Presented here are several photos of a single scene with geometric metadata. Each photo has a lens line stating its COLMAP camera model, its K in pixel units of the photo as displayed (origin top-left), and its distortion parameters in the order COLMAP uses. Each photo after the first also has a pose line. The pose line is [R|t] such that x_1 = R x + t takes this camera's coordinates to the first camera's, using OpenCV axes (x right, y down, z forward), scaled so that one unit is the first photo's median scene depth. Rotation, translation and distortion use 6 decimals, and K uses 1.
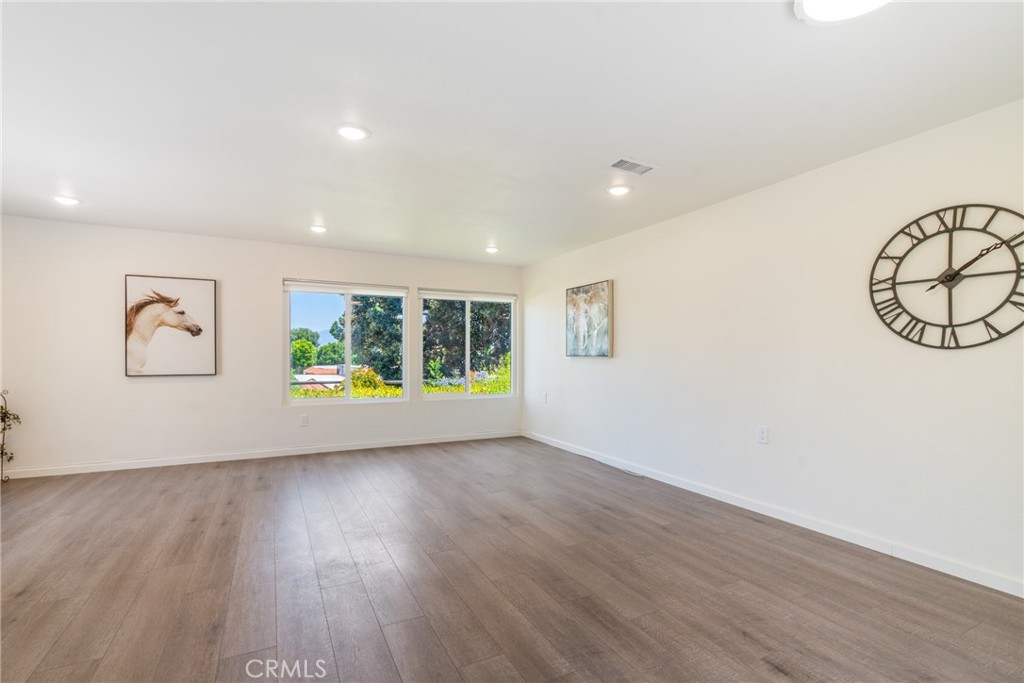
lens RADIAL K [[470.0, 0, 509.7], [0, 470.0, 351.6], [0, 0, 1]] dist [-0.007843, -0.000356]
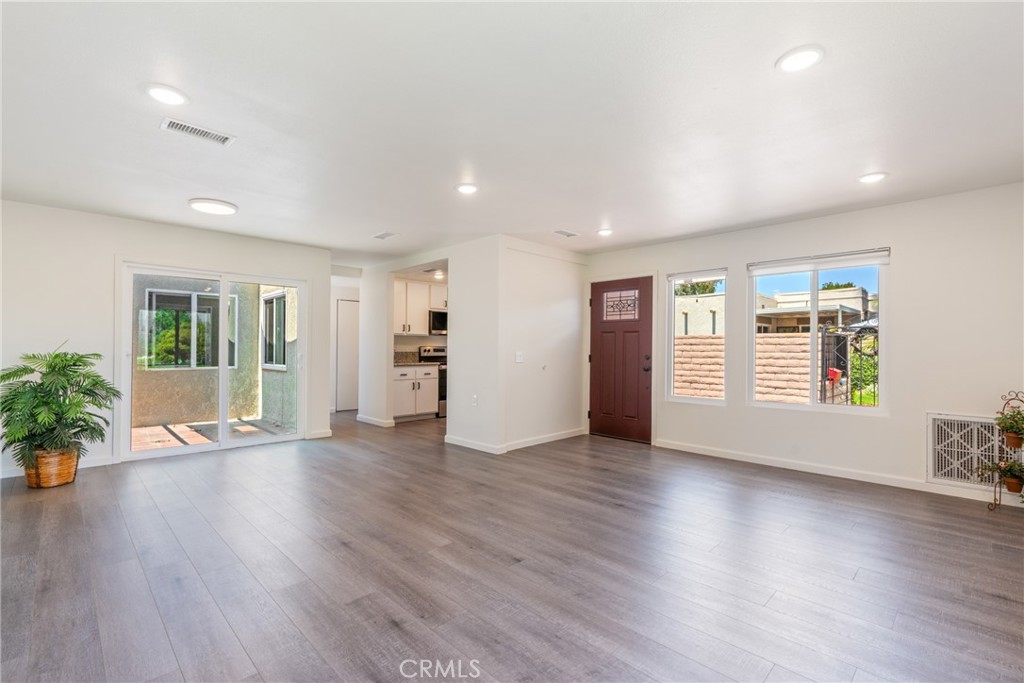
lens RADIAL K [[459.0, 0, 512.0], [0, 459.0, 345.7], [0, 0, 1]] dist [-0.002100, 0.000135]
pose [[-0.951631, -0.010112, -0.307076, -0.026252], [-0.005095, 0.999840, -0.017136, 0.009382], [0.307201, -0.014743, -0.951531, 1.243424]]
